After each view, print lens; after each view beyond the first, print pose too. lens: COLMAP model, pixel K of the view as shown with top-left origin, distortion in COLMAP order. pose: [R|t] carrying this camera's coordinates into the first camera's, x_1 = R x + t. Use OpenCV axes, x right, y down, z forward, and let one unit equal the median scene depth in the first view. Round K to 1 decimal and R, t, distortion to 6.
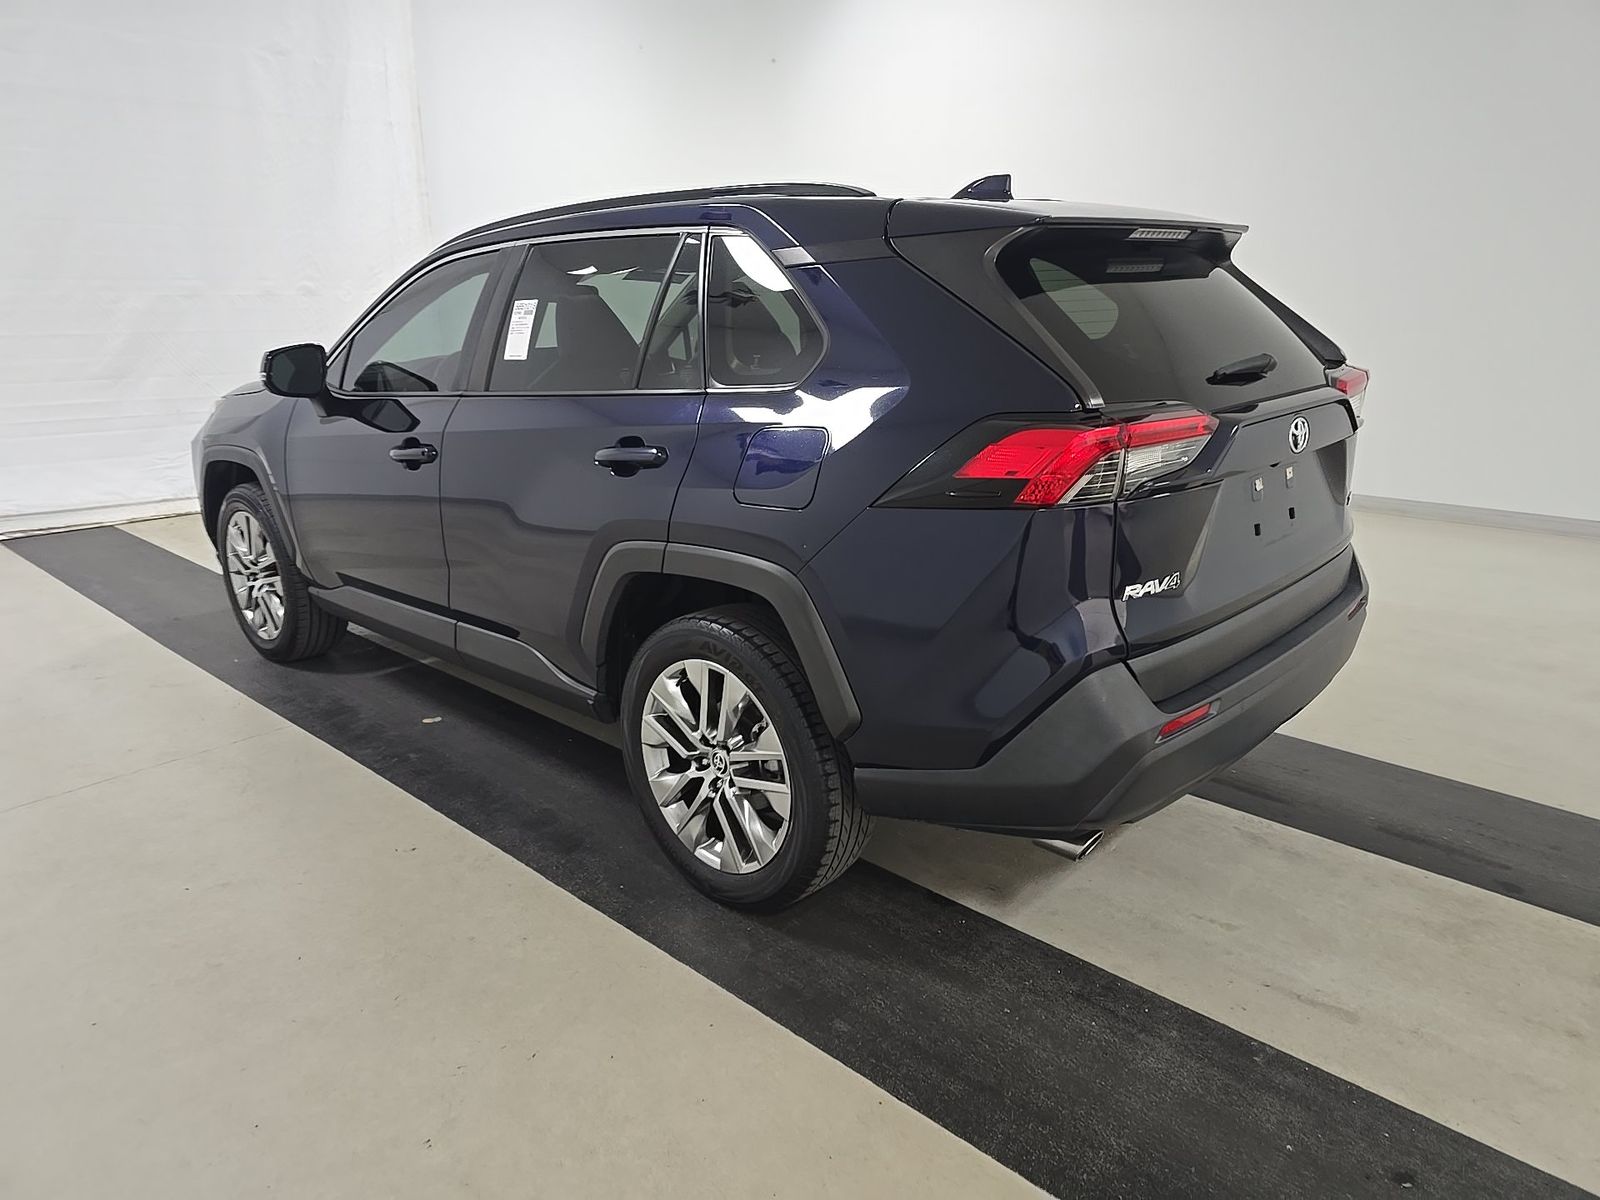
lens RADIAL K [[1093.4, 0, 800.0], [0, 1093.4, 600.0], [0, 0, 1]] dist [0.000004, -0.001110]
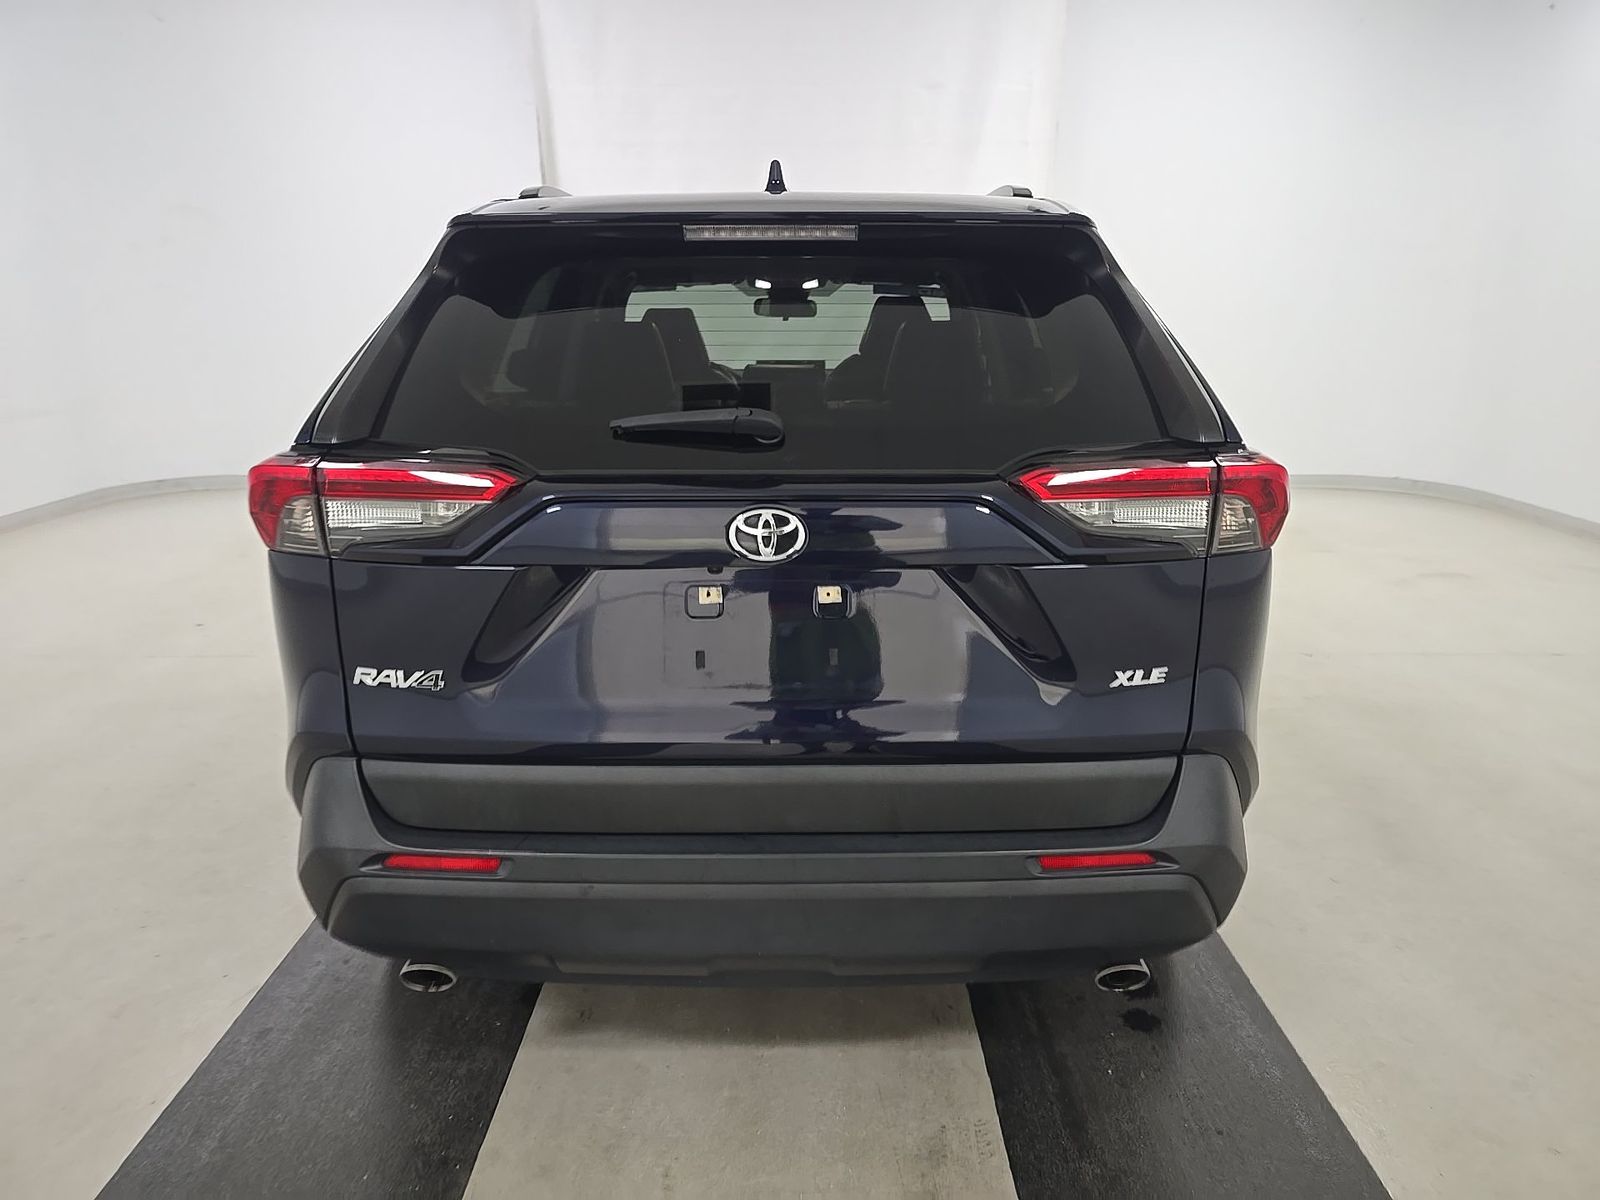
lens RADIAL K [[1093.4, 0, 800.0], [0, 1093.4, 600.0], [0, 0, 1]] dist [0.000004, -0.001110]
pose [[0.675972, 0.200241, -0.709200, 0.797630], [-0.209900, 0.974829, 0.075174, -0.140268], [0.706402, 0.098046, 0.700988, 0.482460]]
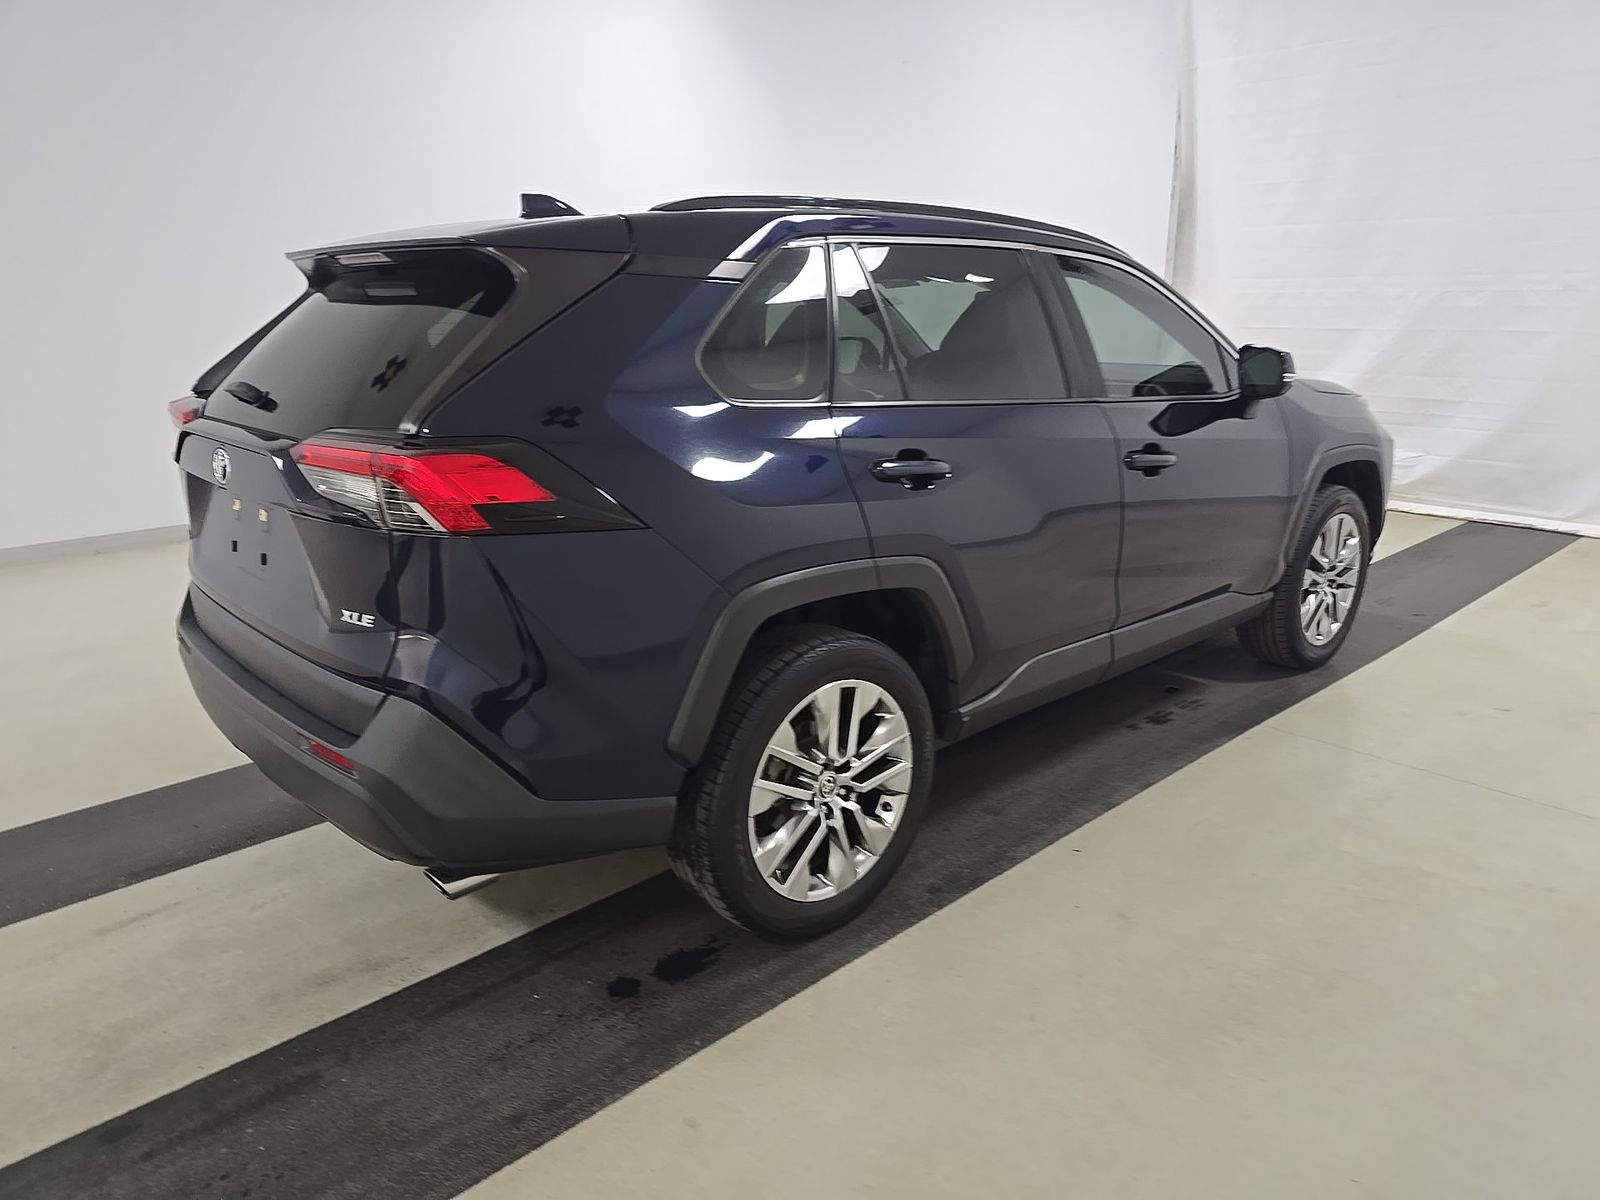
lens RADIAL K [[1089.5, 0, 800.3], [0, 1089.5, 624.3], [0, 0, 1]] dist [-0.006005, -0.002855]
pose [[-0.084328, 0.298431, -0.950698, 1.171133], [-0.265319, 0.912928, 0.310109, -0.390593], [0.960466, 0.278390, 0.002194, 1.309029]]
